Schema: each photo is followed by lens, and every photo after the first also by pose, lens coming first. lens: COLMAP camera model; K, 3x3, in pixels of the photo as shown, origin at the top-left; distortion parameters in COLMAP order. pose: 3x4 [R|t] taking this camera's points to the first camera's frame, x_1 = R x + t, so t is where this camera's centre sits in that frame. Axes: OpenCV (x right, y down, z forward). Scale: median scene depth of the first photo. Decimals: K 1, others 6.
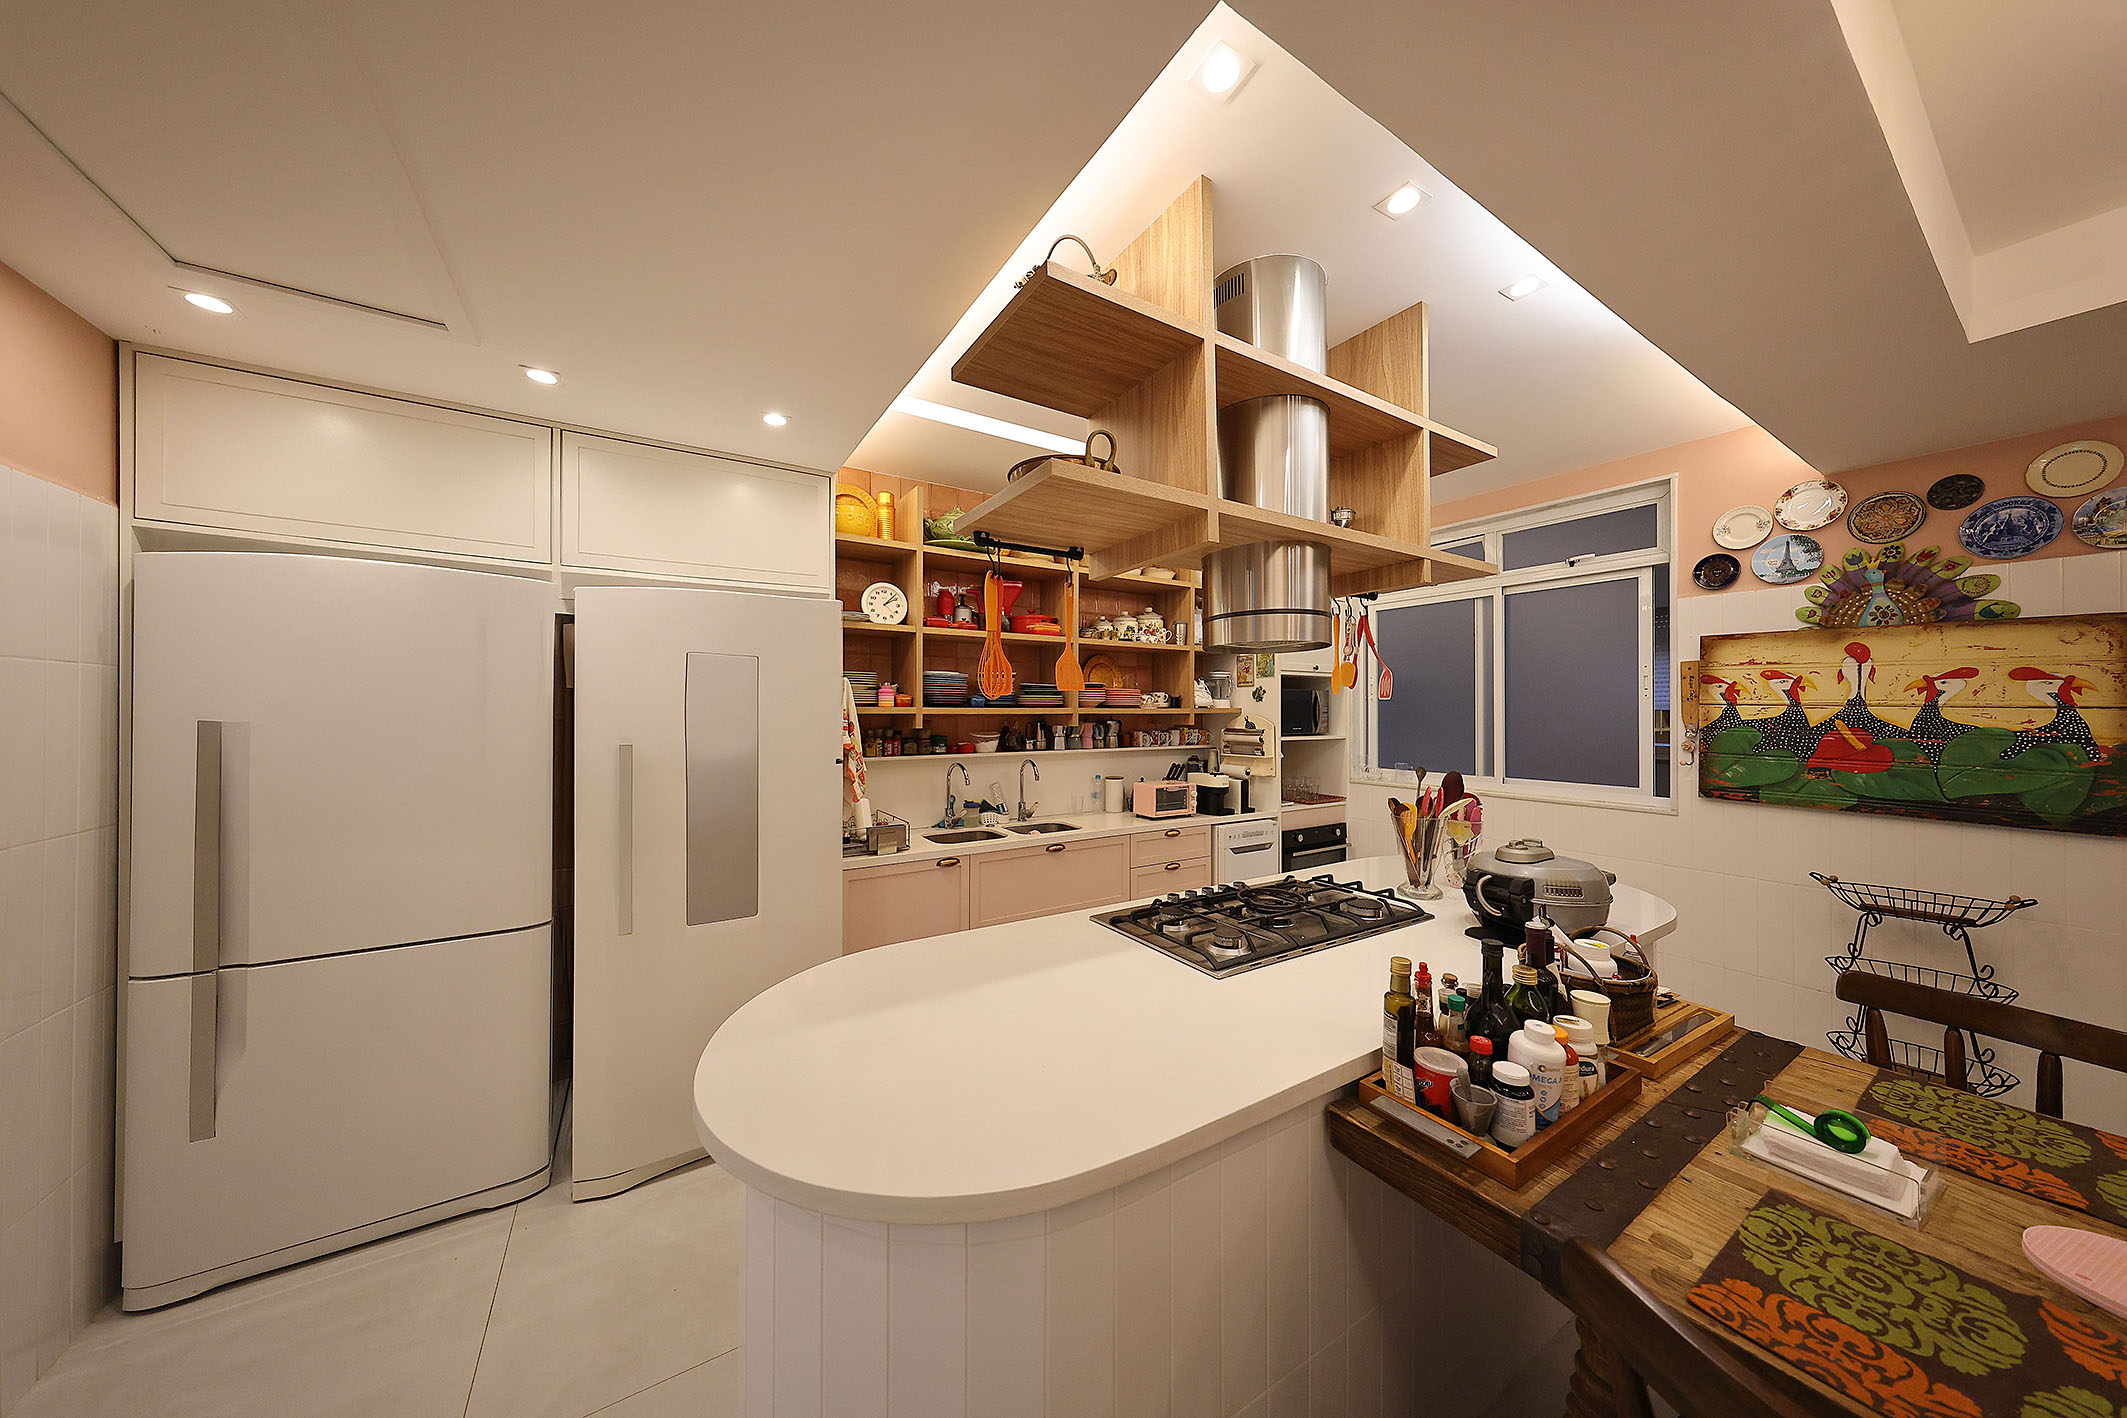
lens RADIAL K [[664.5, 0, 1063.5], [0, 664.5, 709.0], [0, 0, 1]] dist [0.001325, -0.000008]
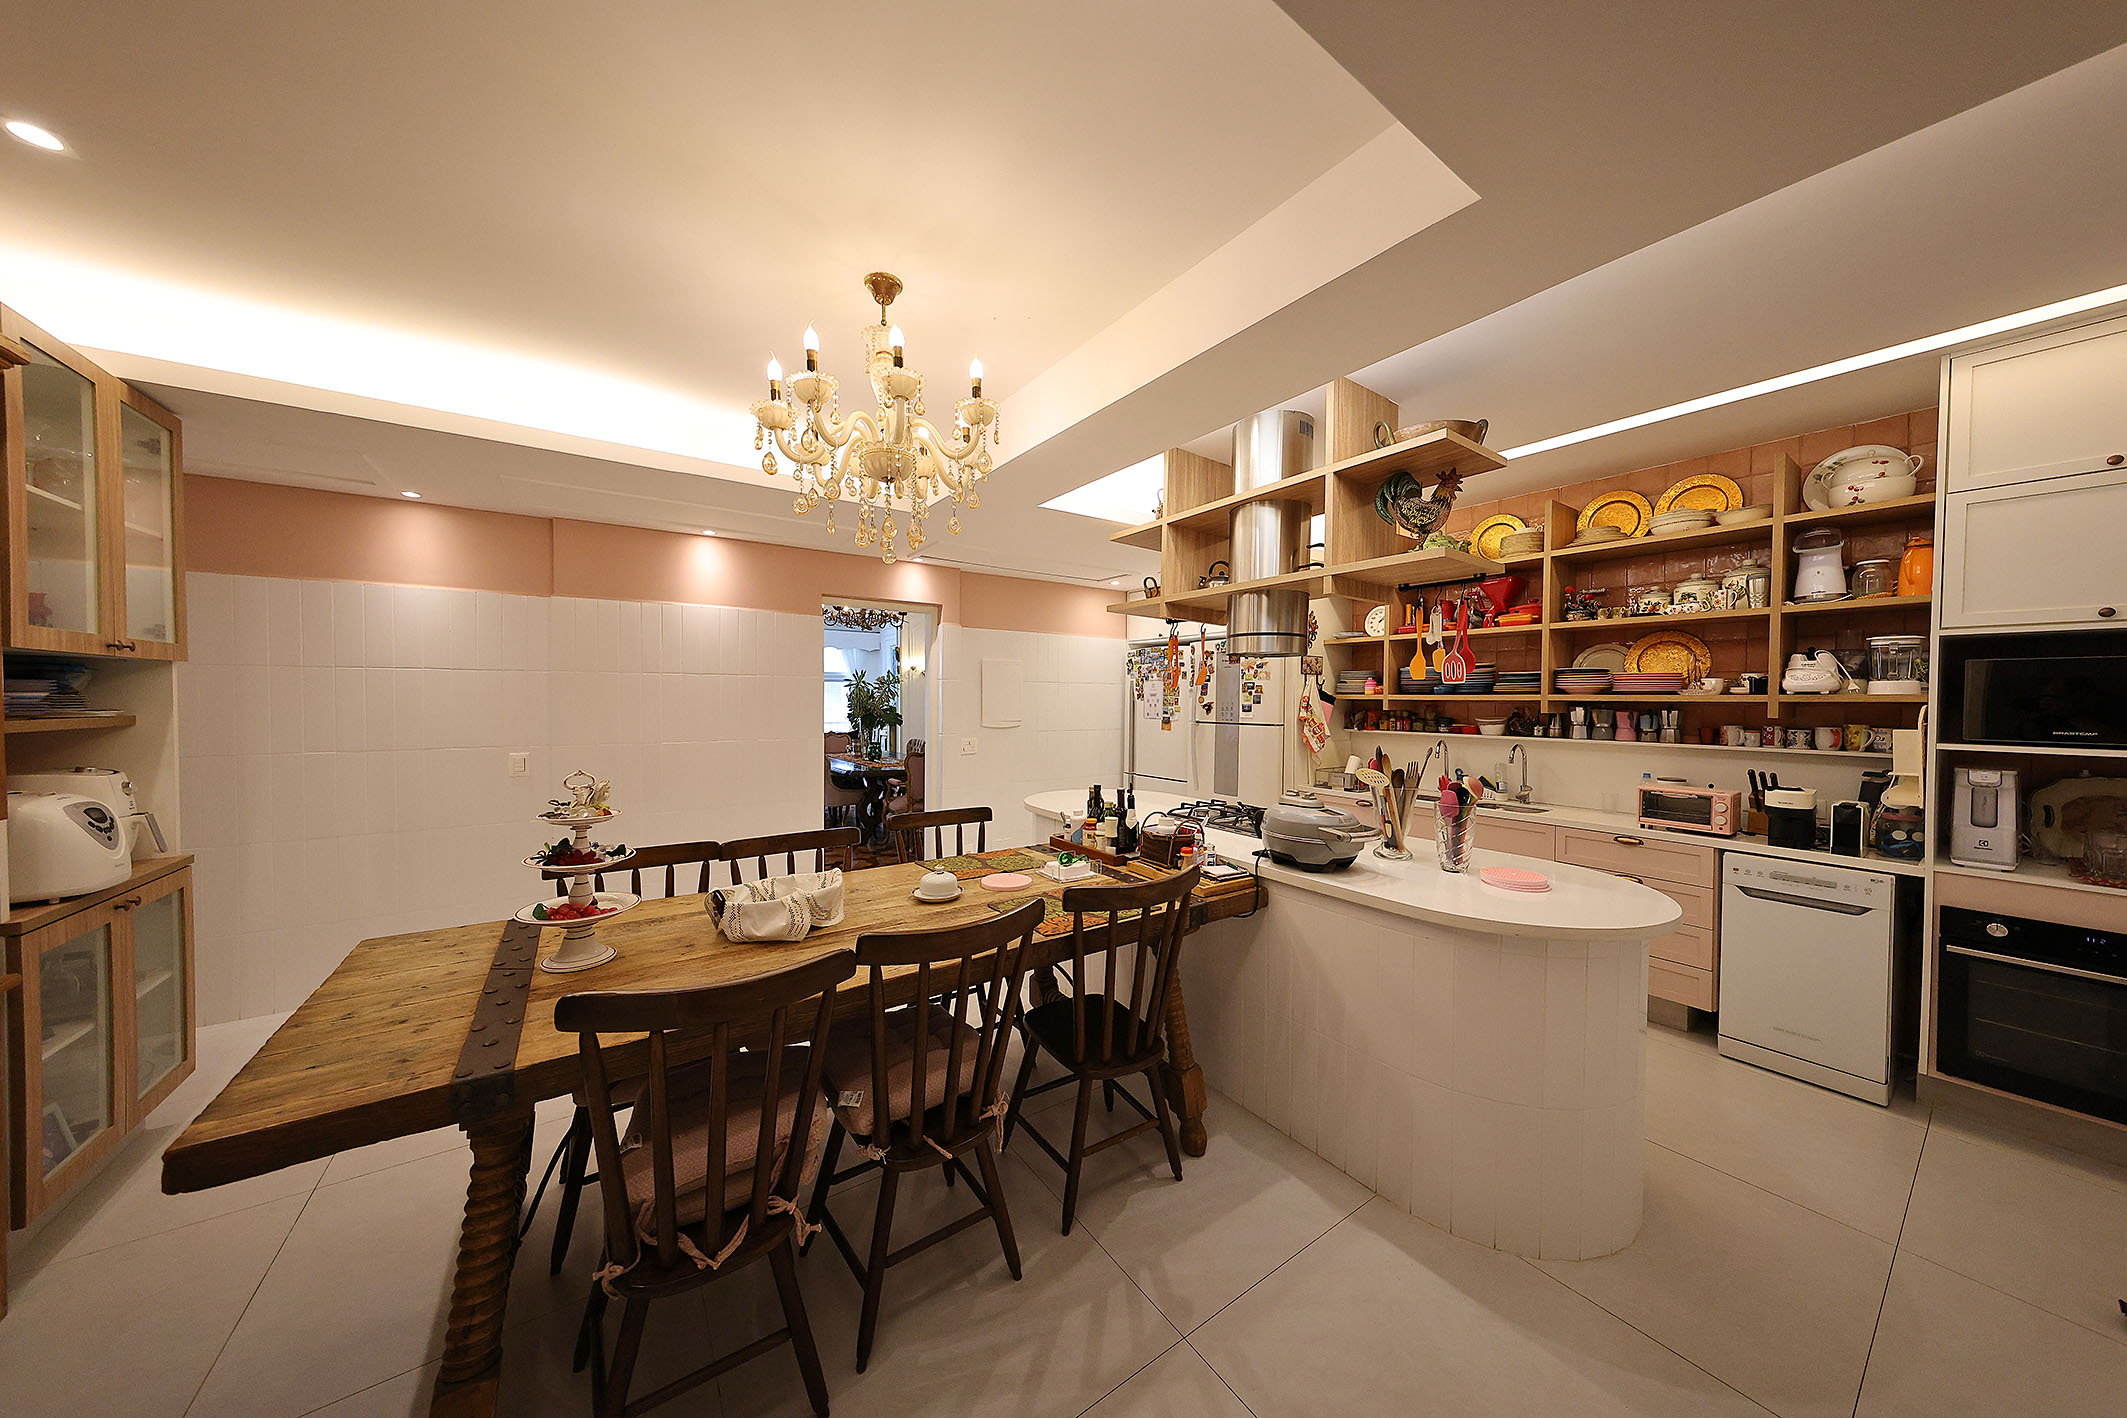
lens RADIAL K [[669.9, 0, 1056.3], [0, 669.9, 708.4], [0, 0, 1]] dist [0.003817, -0.000040]
pose [[0.044732, 0.017891, -0.998839, 0.973107], [-0.002118, 0.999839, 0.017814, 0.002341], [0.998997, 0.001319, 0.044763, 0.216313]]
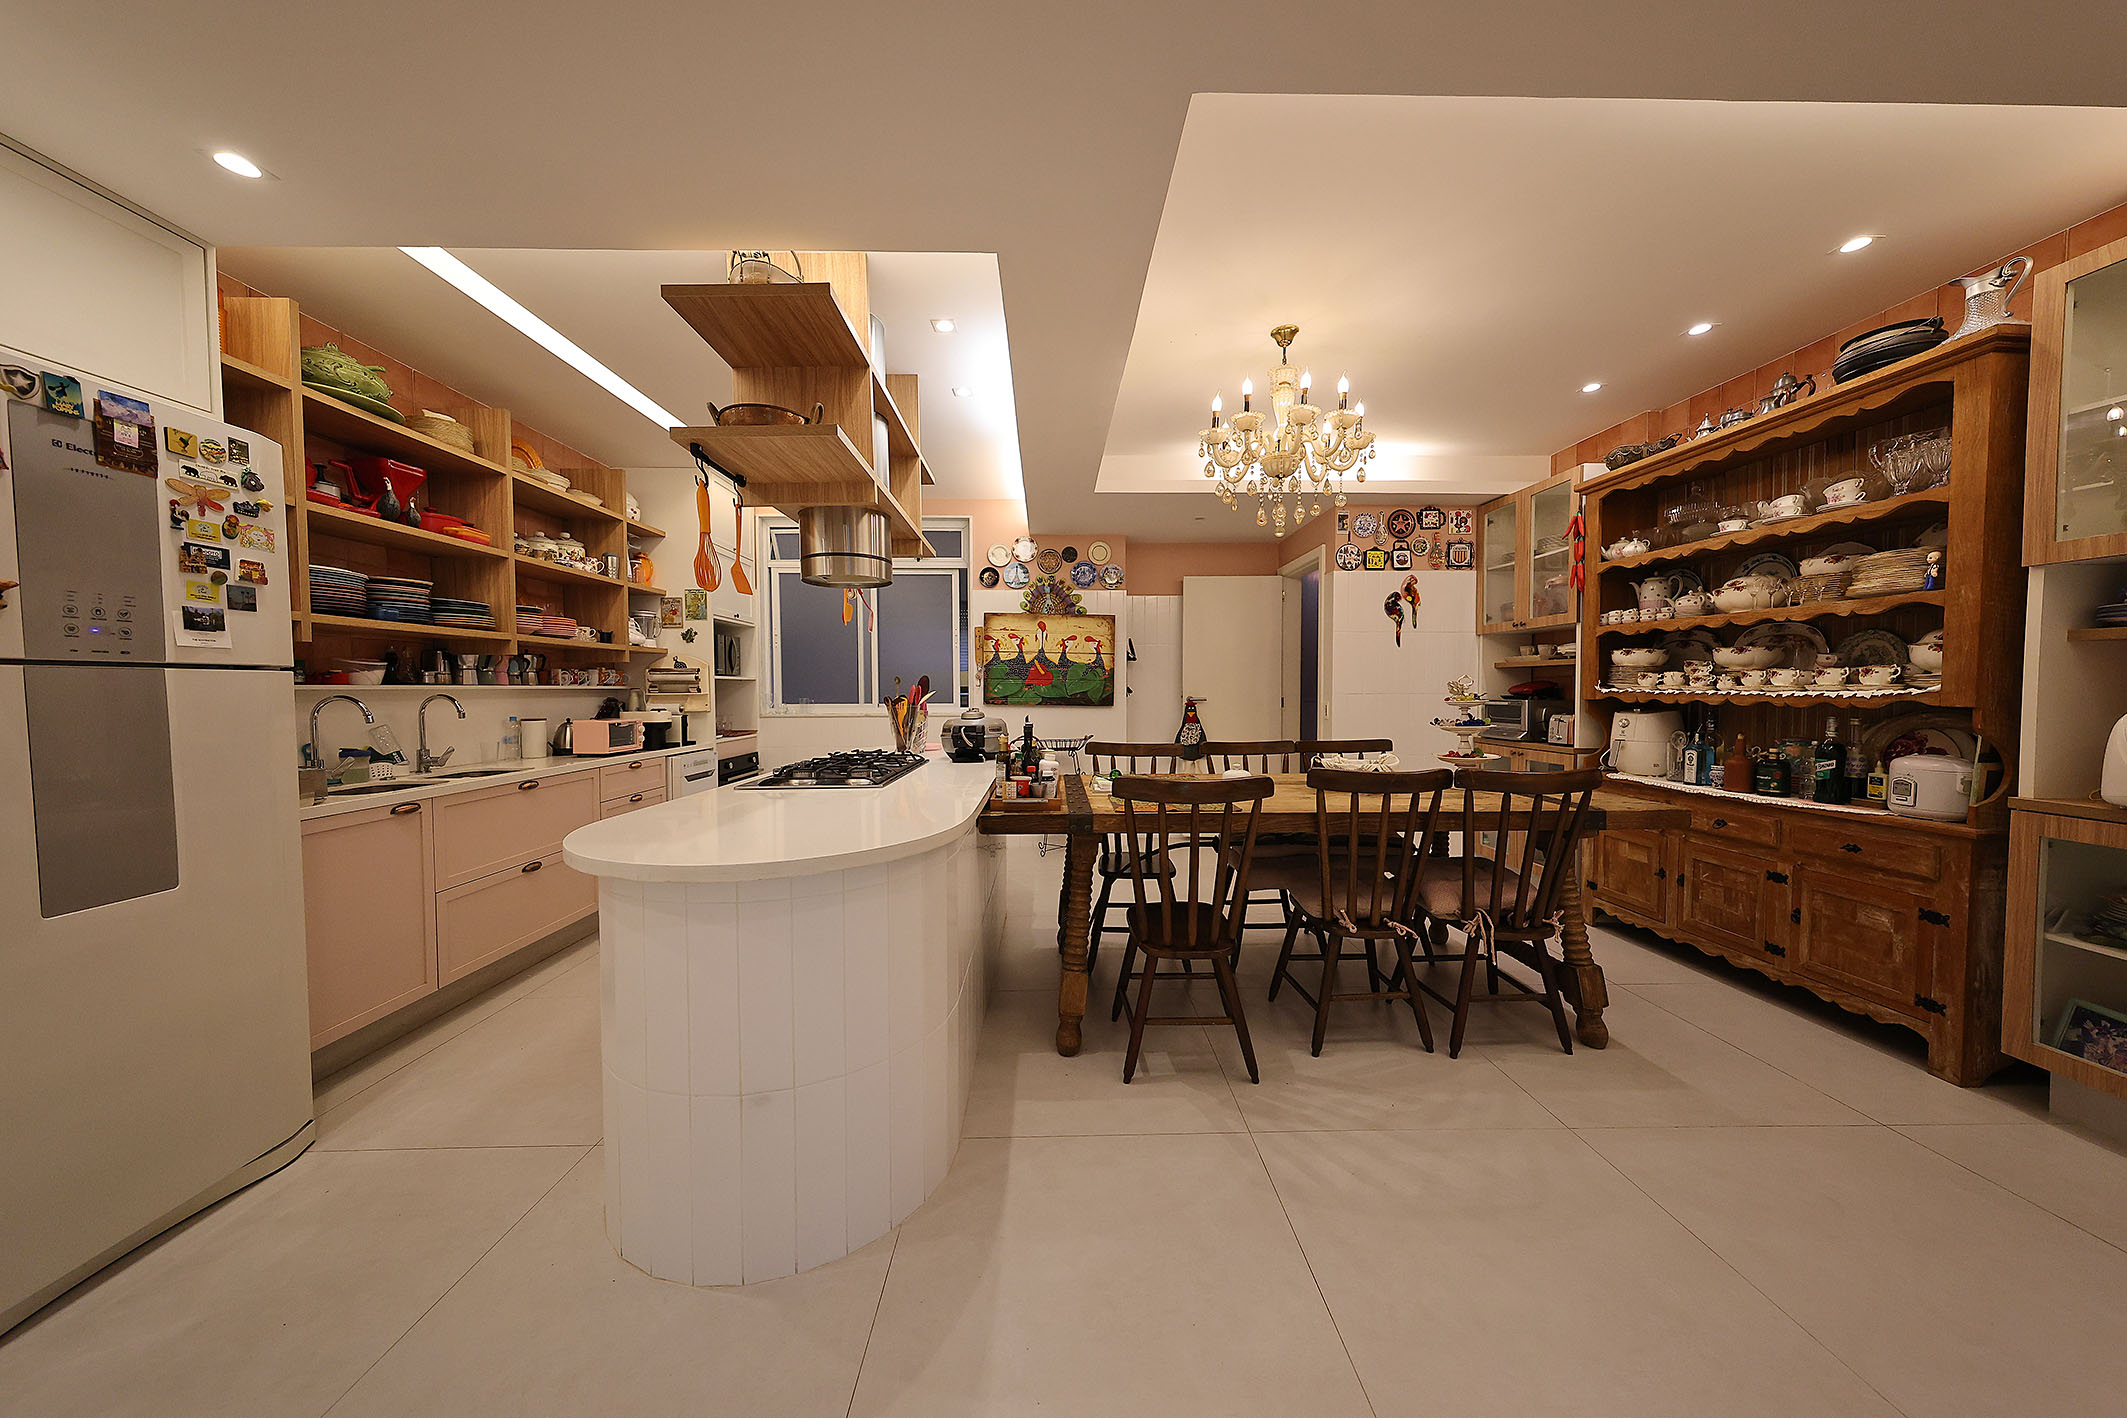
lens RADIAL K [[669.9, 0, 1056.3], [0, 669.9, 708.4], [0, 0, 1]] dist [0.003817, -0.000040]
pose [[0.518278, -0.027203, 0.854779, -0.361752], [0.001116, 0.999515, 0.031132, 0.069122], [-0.855211, -0.015181, 0.518057, -0.064763]]
